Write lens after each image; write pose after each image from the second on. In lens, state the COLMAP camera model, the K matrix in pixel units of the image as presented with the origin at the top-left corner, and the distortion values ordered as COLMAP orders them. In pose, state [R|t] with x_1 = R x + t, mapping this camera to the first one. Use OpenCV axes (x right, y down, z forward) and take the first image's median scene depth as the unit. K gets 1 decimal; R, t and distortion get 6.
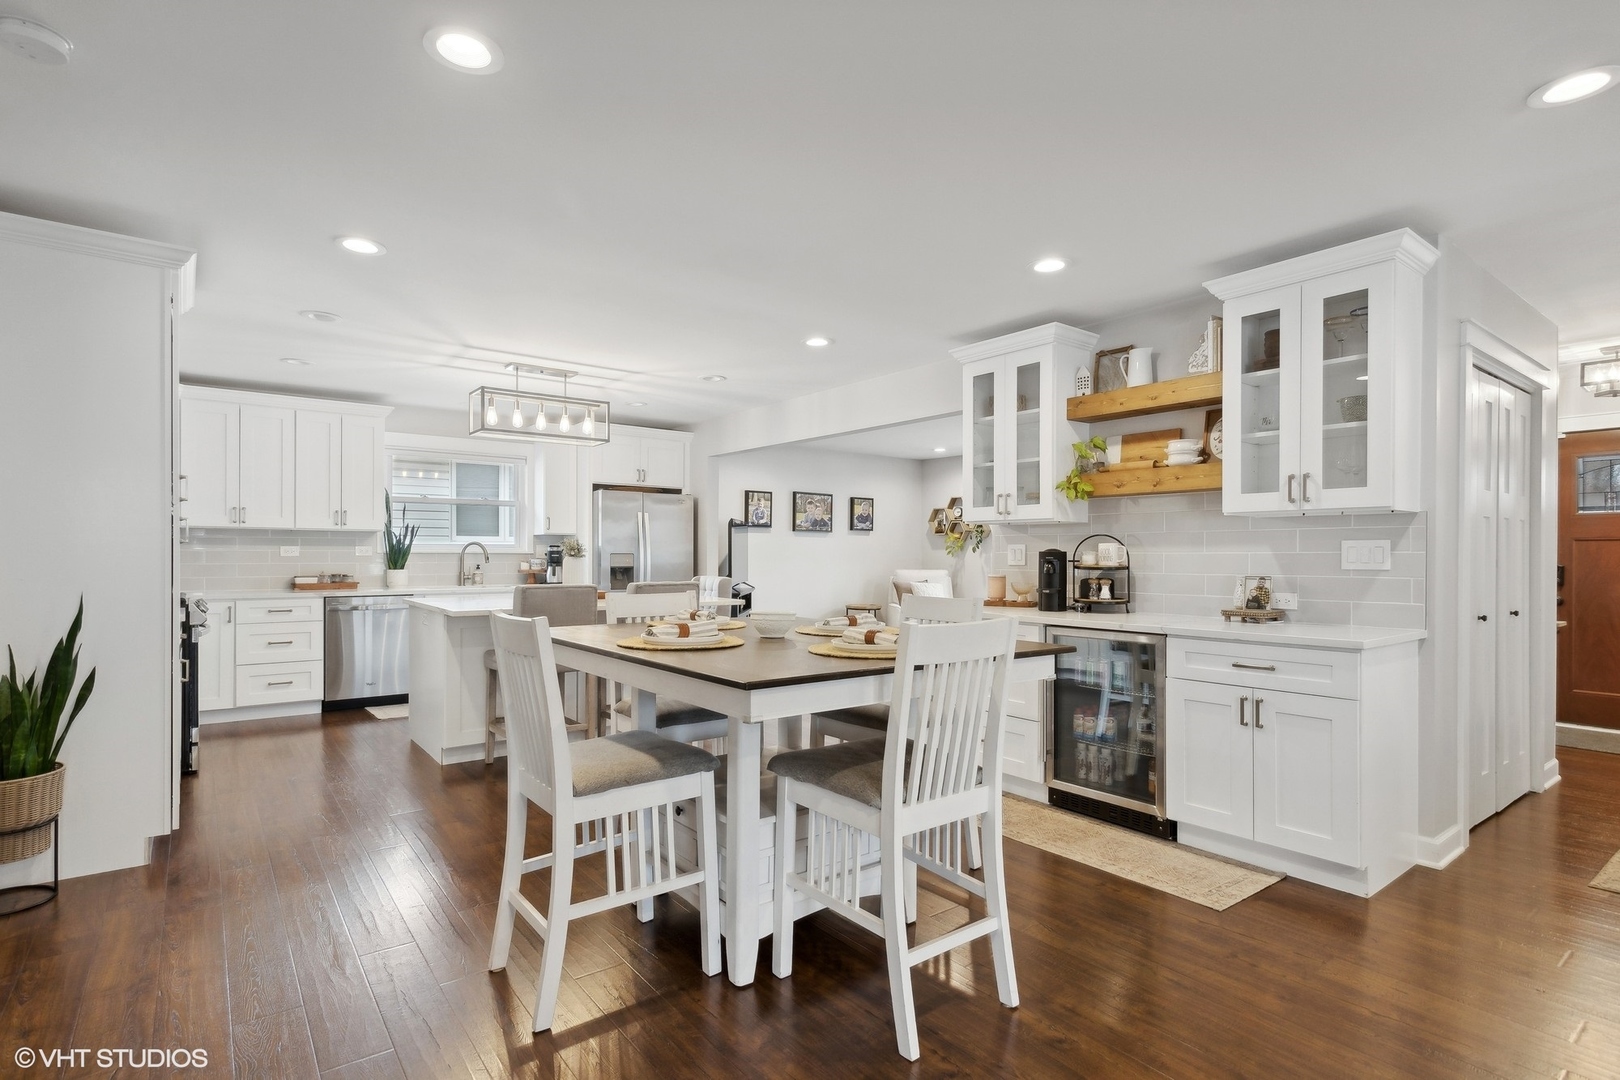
lens RADIAL K [[787.6, 0, 807.1], [0, 787.6, 547.7], [0, 0, 1]] dist [-0.010516, 0.000412]
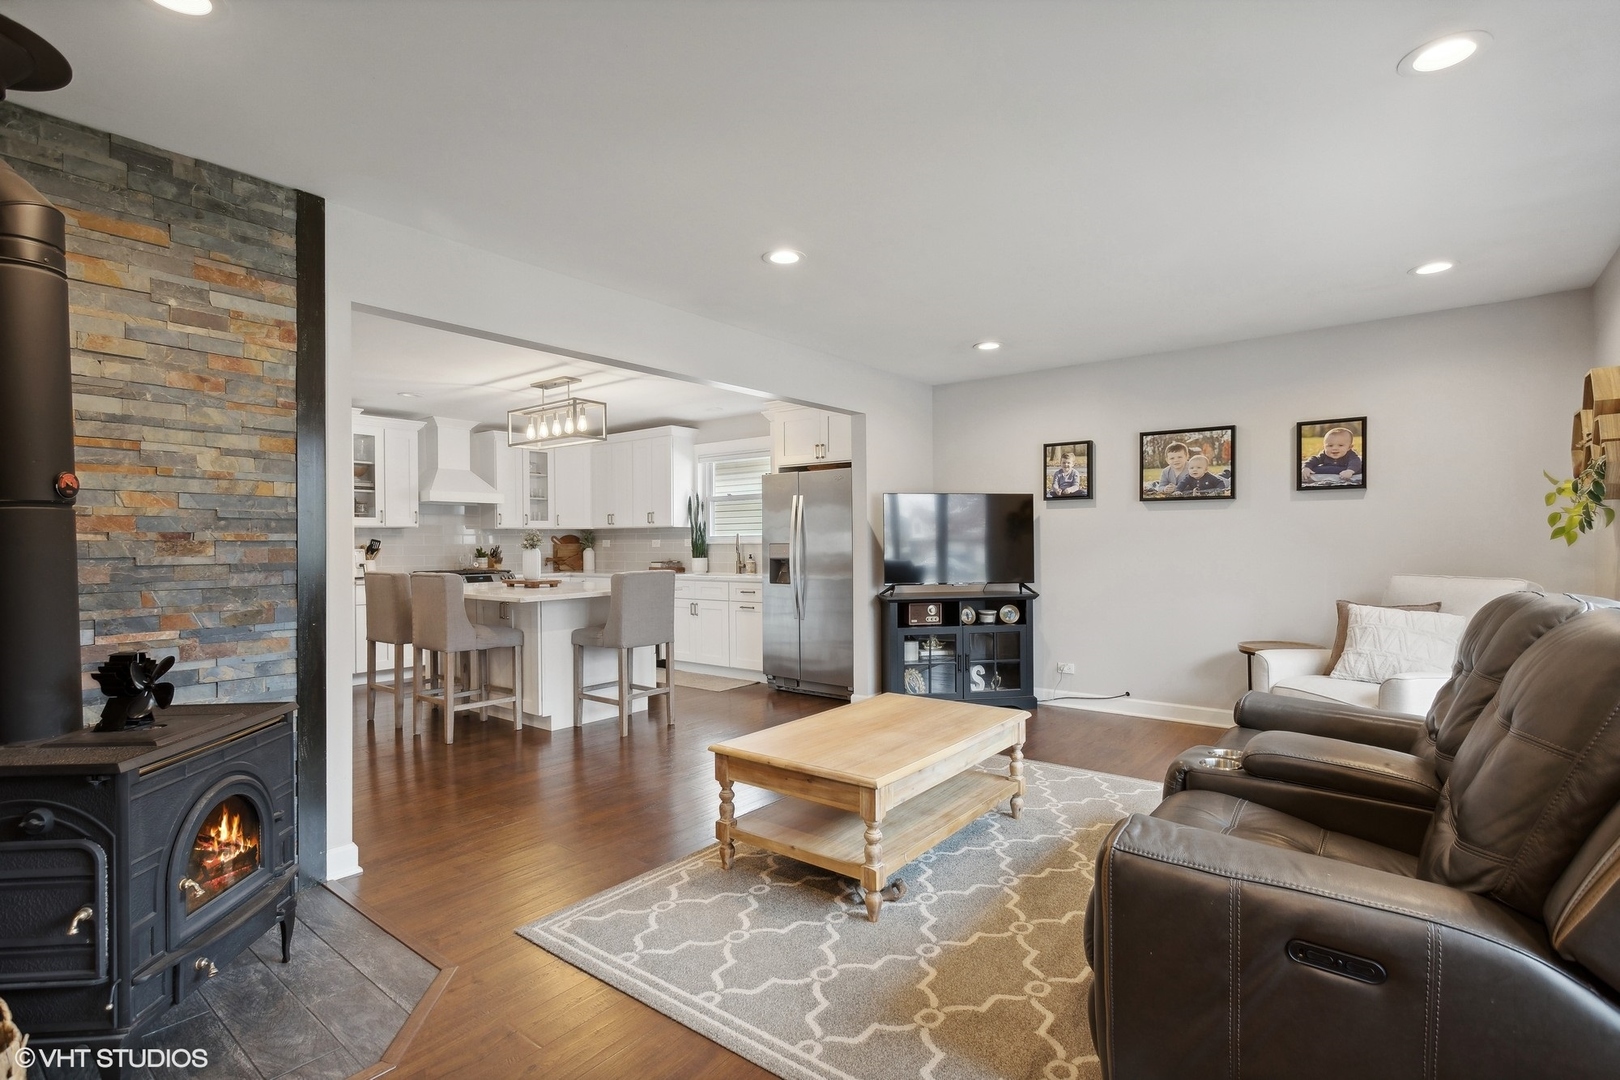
lens RADIAL K [[787.6, 0, 810.8], [0, 787.6, 546.5], [0, 0, 1]] dist [-0.010516, 0.000412]
pose [[0.249579, -0.011028, -0.968292, 0.493142], [0.007067, 0.999929, -0.009567, 0.015886], [0.968329, -0.004455, 0.249639, 0.640419]]
